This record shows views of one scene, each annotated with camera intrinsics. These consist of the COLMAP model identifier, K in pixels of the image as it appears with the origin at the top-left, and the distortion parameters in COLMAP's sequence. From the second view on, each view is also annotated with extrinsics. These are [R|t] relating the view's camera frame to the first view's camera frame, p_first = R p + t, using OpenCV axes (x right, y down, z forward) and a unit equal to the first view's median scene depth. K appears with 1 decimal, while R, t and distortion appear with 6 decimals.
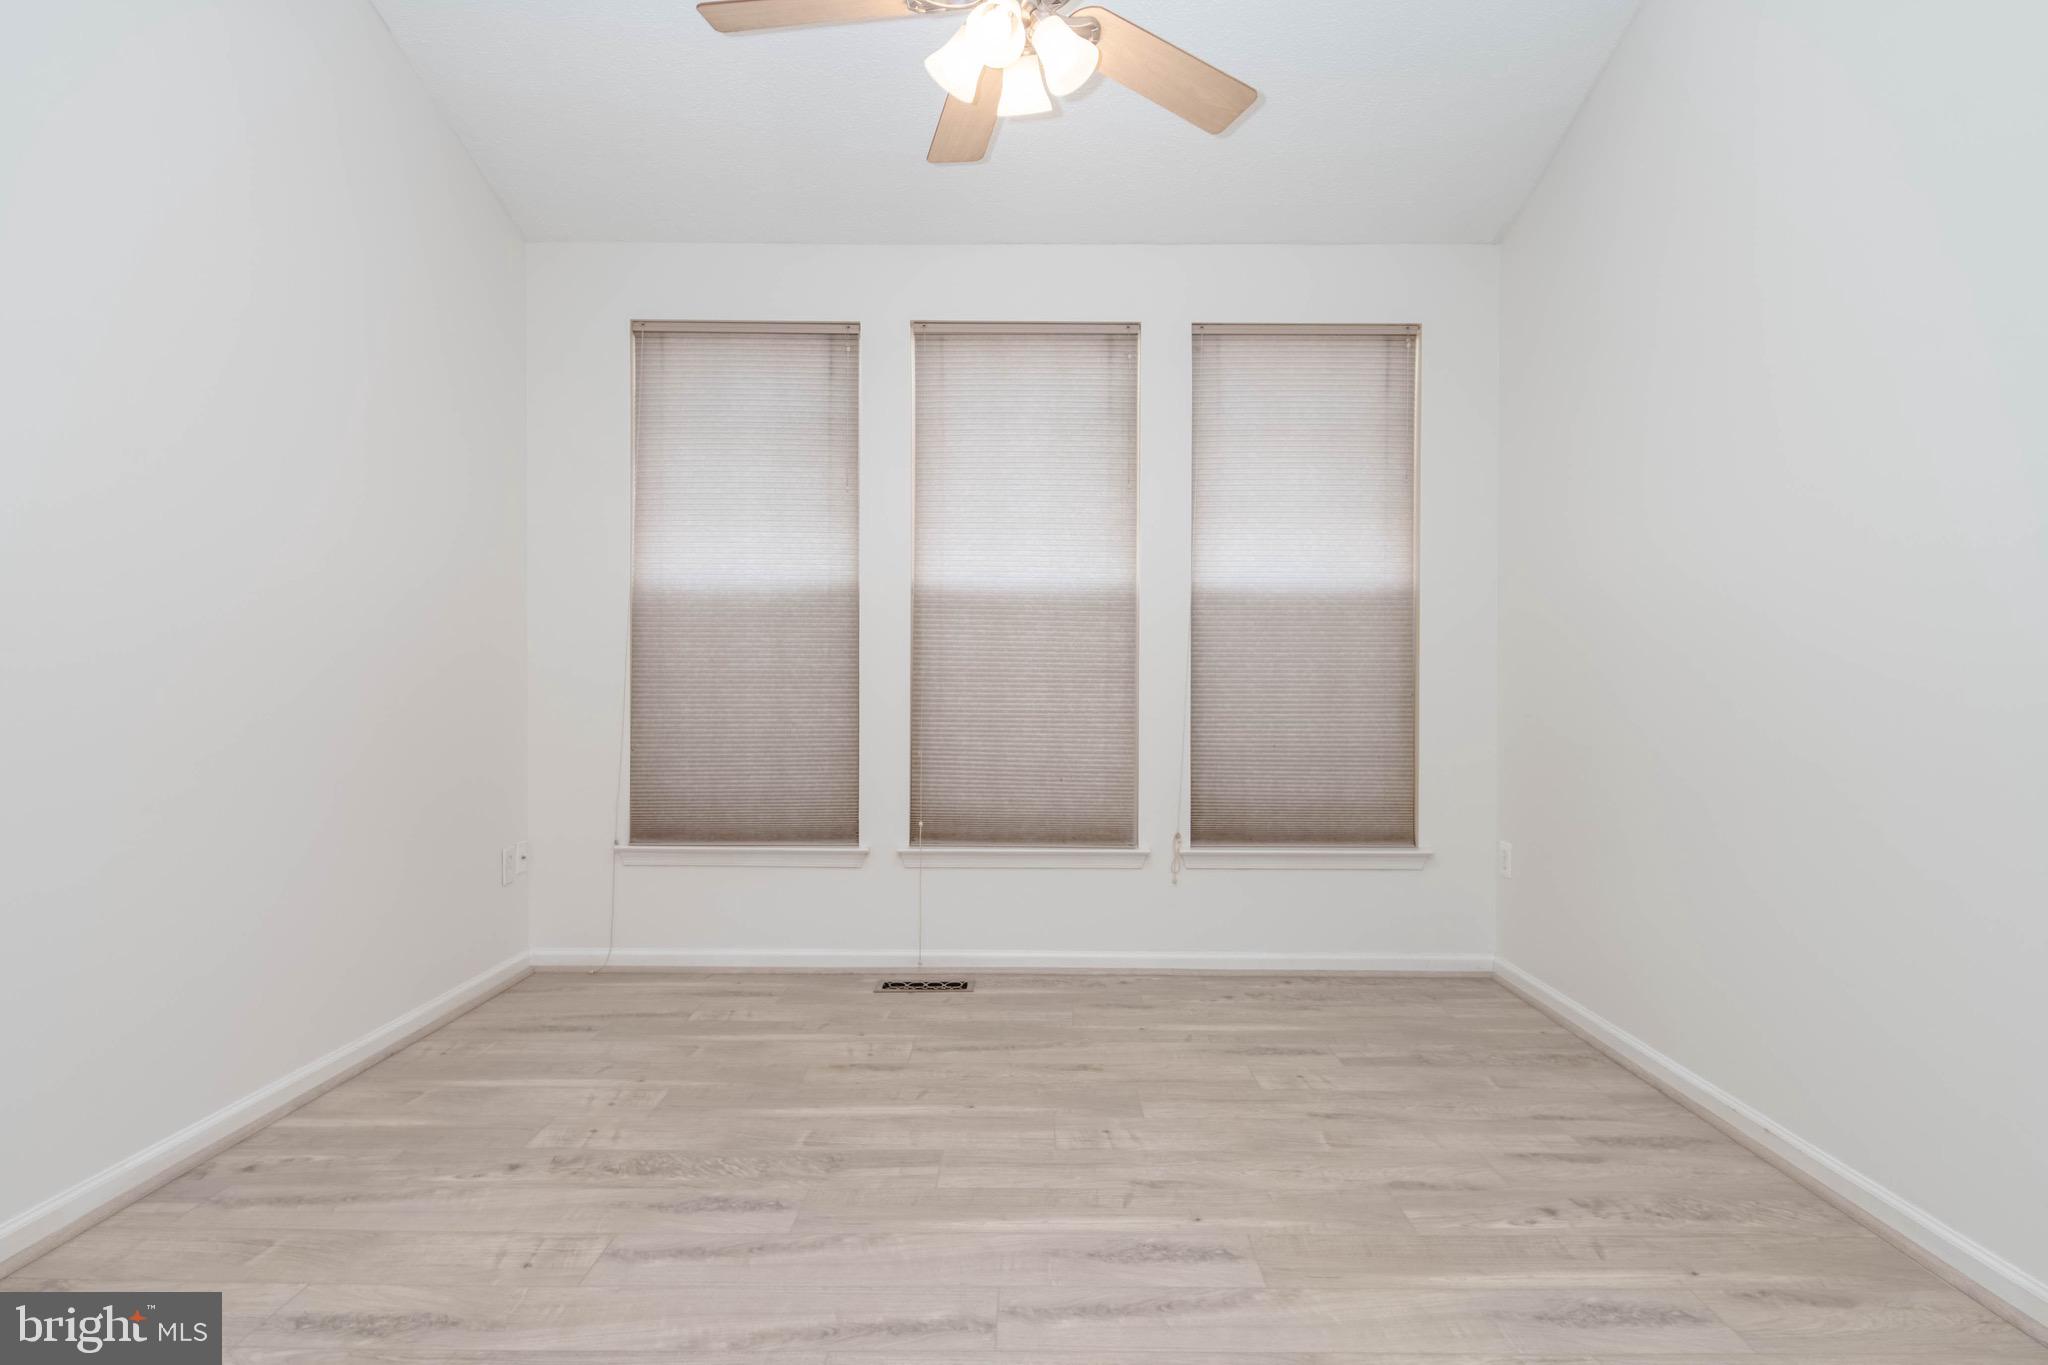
lens RADIAL K [[1059.5, 0, 1034.4], [0, 1059.5, 685.7], [0, 0, 1]] dist [0.009485, -0.009507]
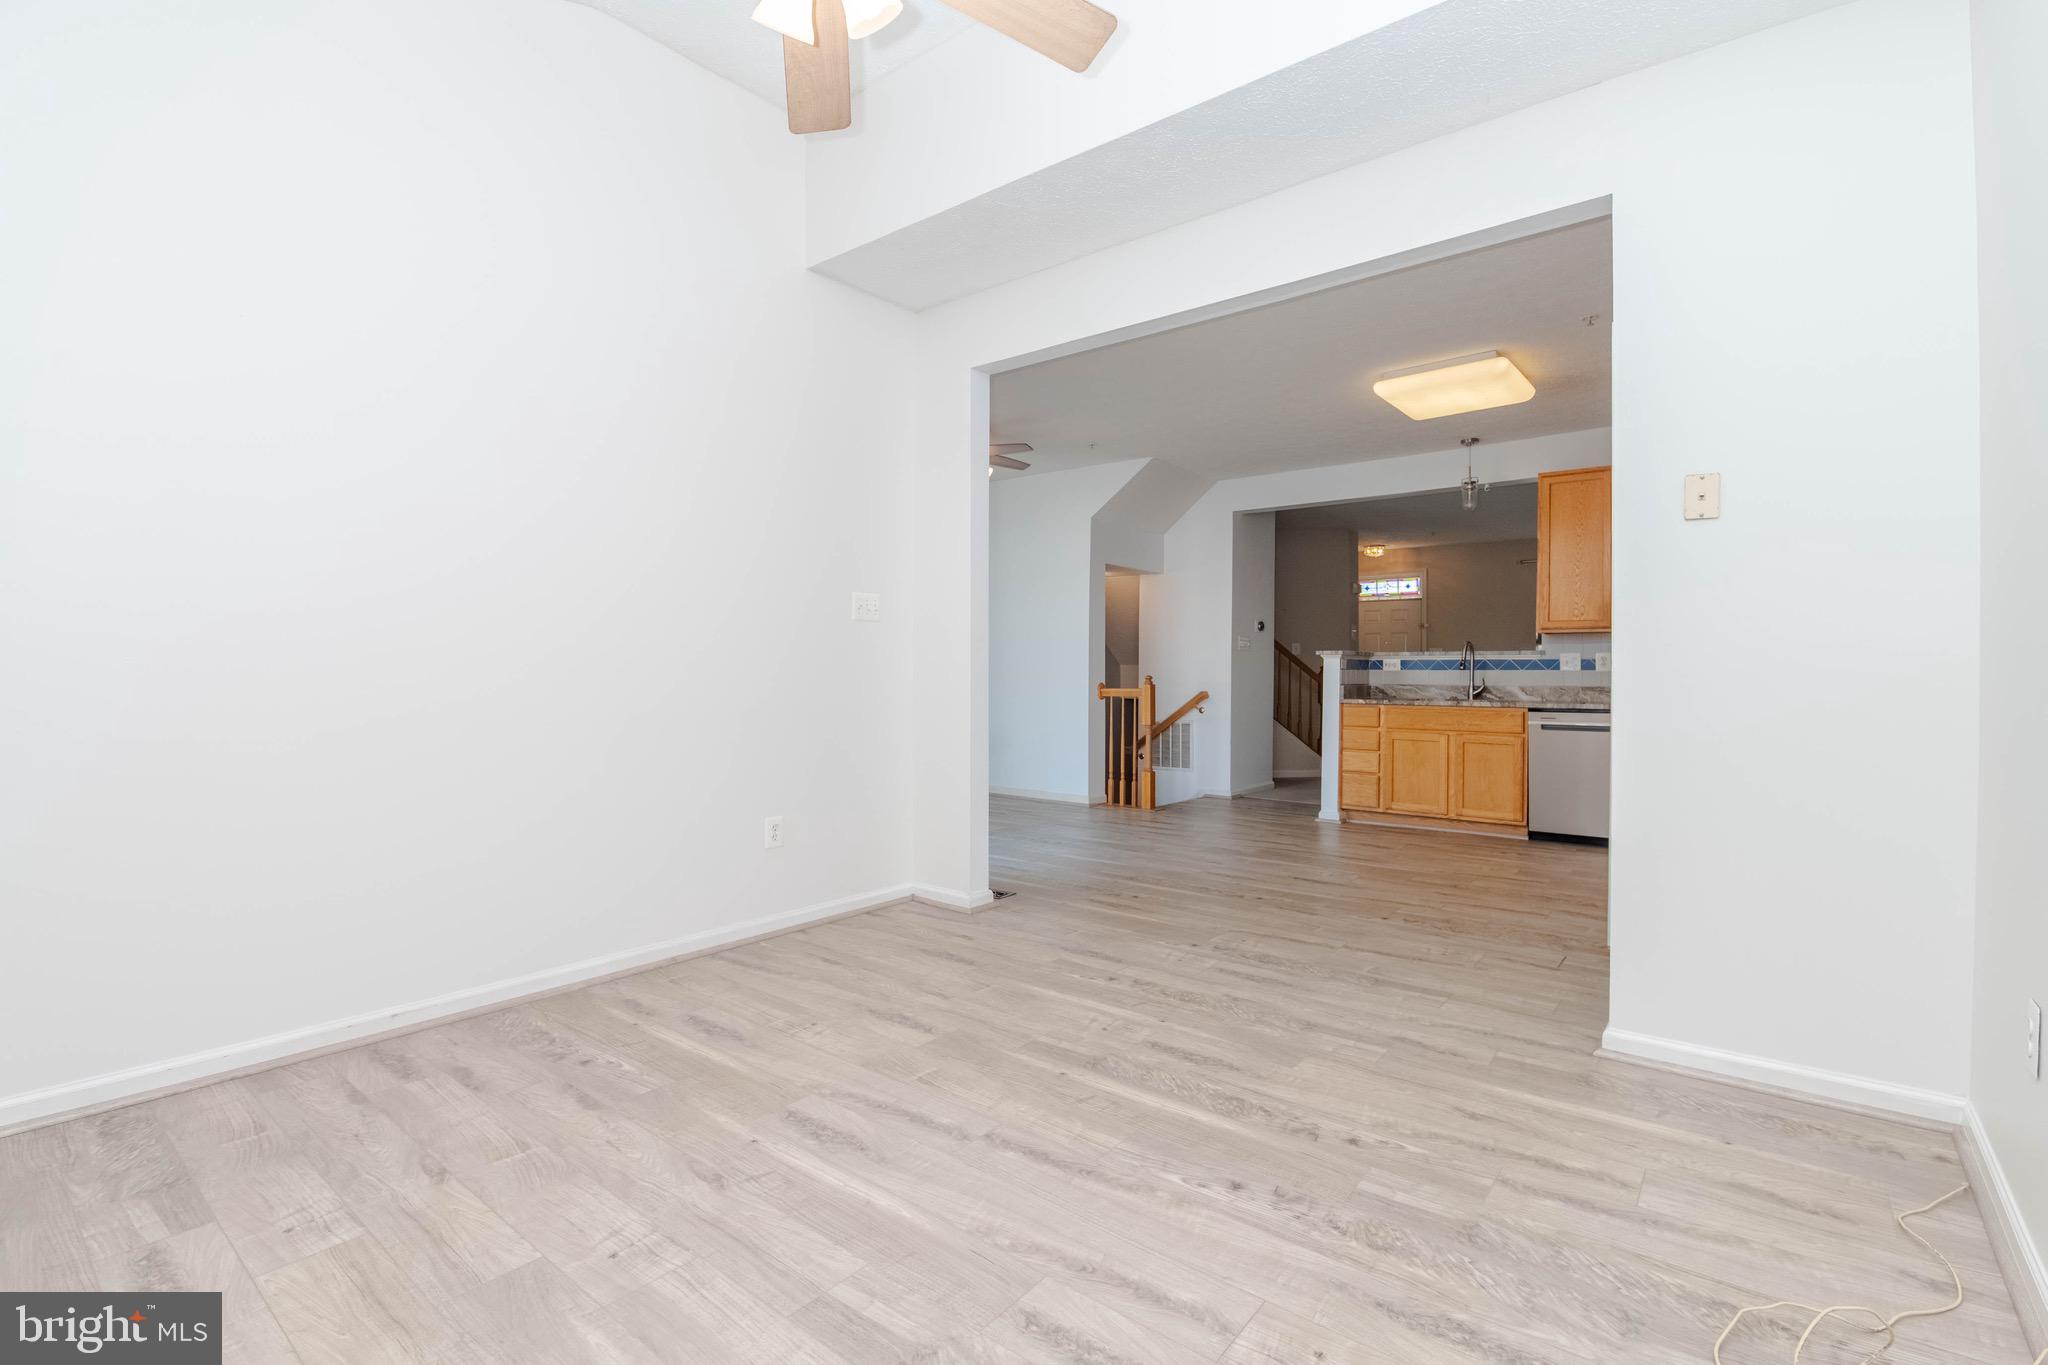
lens RADIAL K [[919.1, 0, 1041.9], [0, 919.1, 677.2], [0, 0, 1]] dist [-0.002429, -0.008461]
pose [[-0.788603, -0.011115, 0.614802, -0.465003], [-0.003700, 0.999904, 0.013330, -0.007227], [-0.614891, 0.008237, -0.788569, 1.064973]]
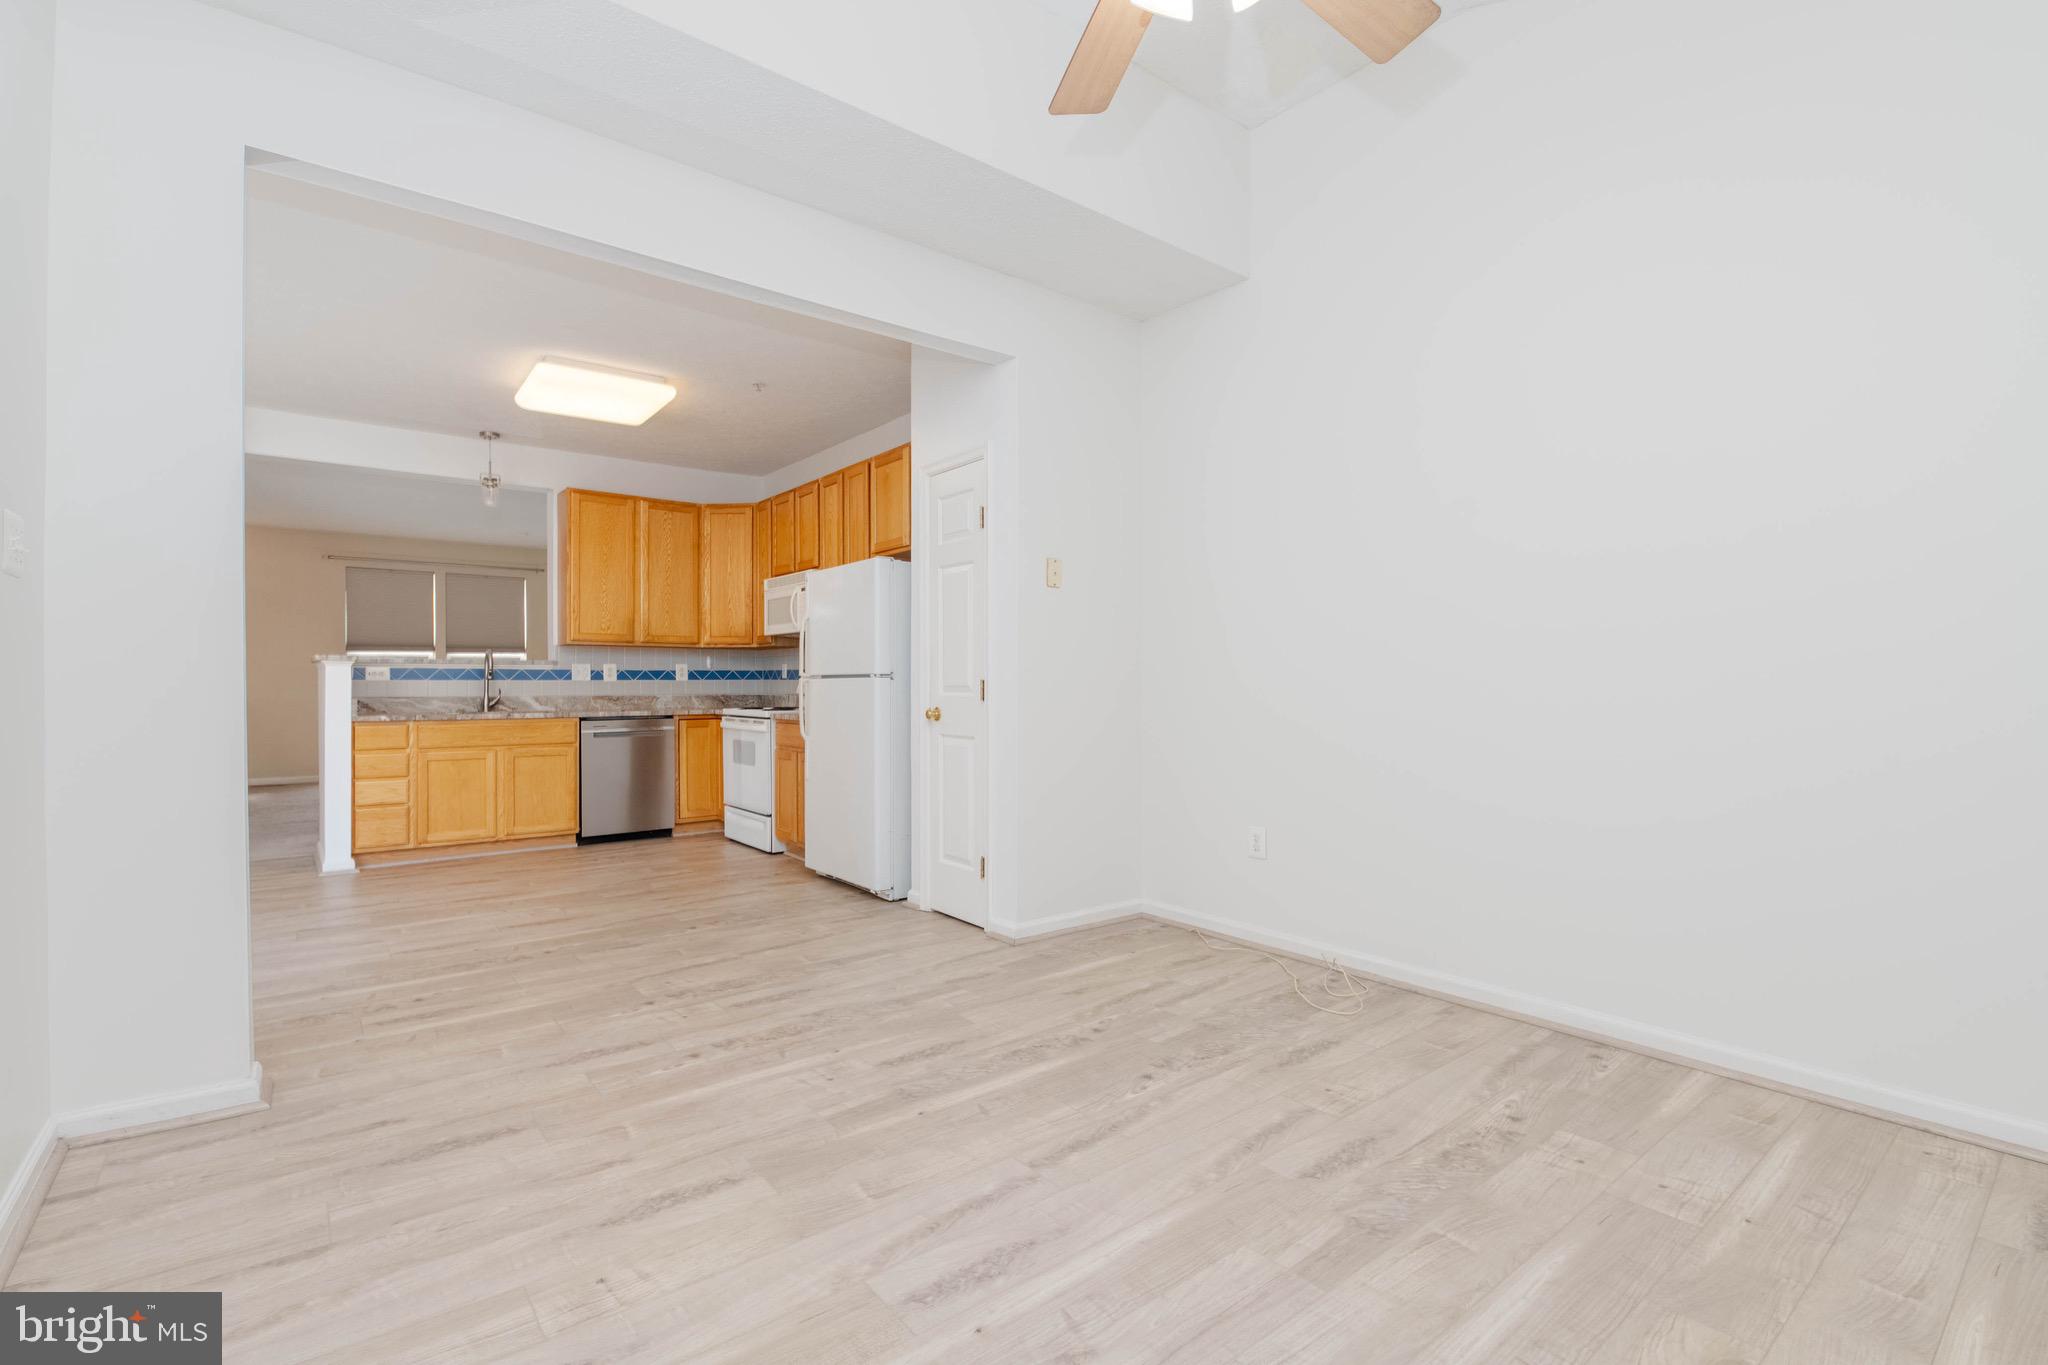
lens RADIAL K [[919.1, 0, 1033.0], [0, 919.1, 695.4], [0, 0, 1]] dist [-0.002429, -0.008461]
pose [[-0.776703, 0.002548, -0.629861, 0.384881], [-0.008281, 0.999864, 0.014256, -0.003784], [0.629812, 0.016289, -0.776577, 1.059946]]
